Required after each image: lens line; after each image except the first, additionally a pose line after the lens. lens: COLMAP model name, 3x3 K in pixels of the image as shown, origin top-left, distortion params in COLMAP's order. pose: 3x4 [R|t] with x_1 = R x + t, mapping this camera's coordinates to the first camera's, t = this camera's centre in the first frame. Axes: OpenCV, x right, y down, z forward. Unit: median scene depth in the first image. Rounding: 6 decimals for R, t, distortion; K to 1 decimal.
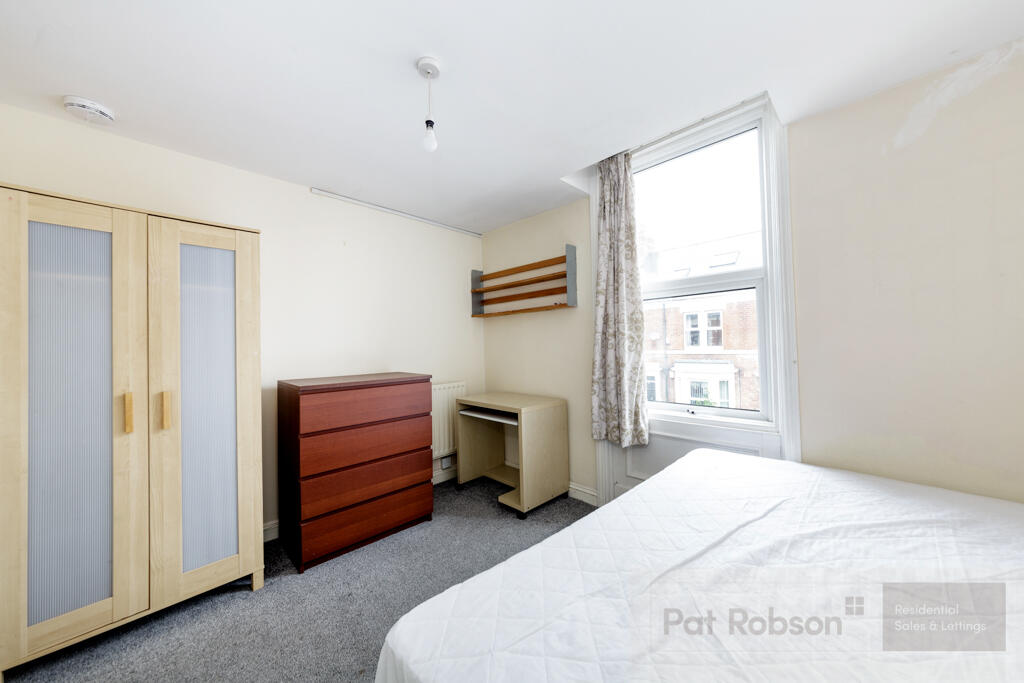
lens RADIAL K [[356.2, 0, 509.2], [0, 356.2, 340.4], [0, 0, 1]] dist [-0.000472, 0.000003]
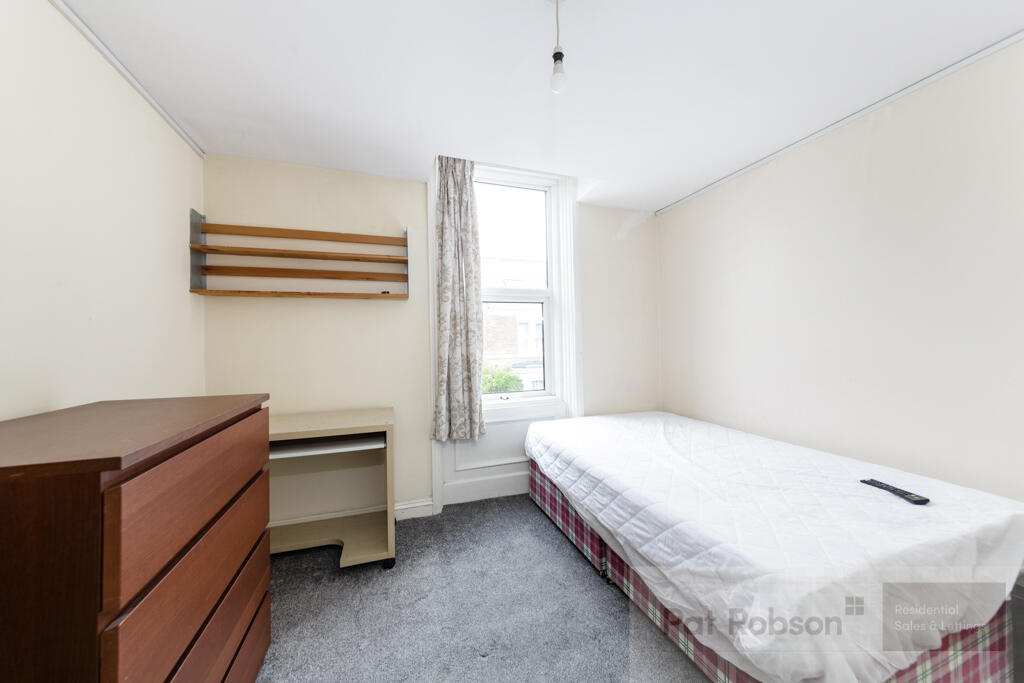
lens RADIAL K [[356.2, 0, 502.1], [0, 356.2, 342.9], [0, 0, 1]] dist [-0.000472, 0.000003]
pose [[0.434754, 0.012317, 0.900465, -0.550674], [-0.006466, 0.999923, -0.010556, 0.022456], [-0.900526, -0.001233, 0.434800, 0.444121]]
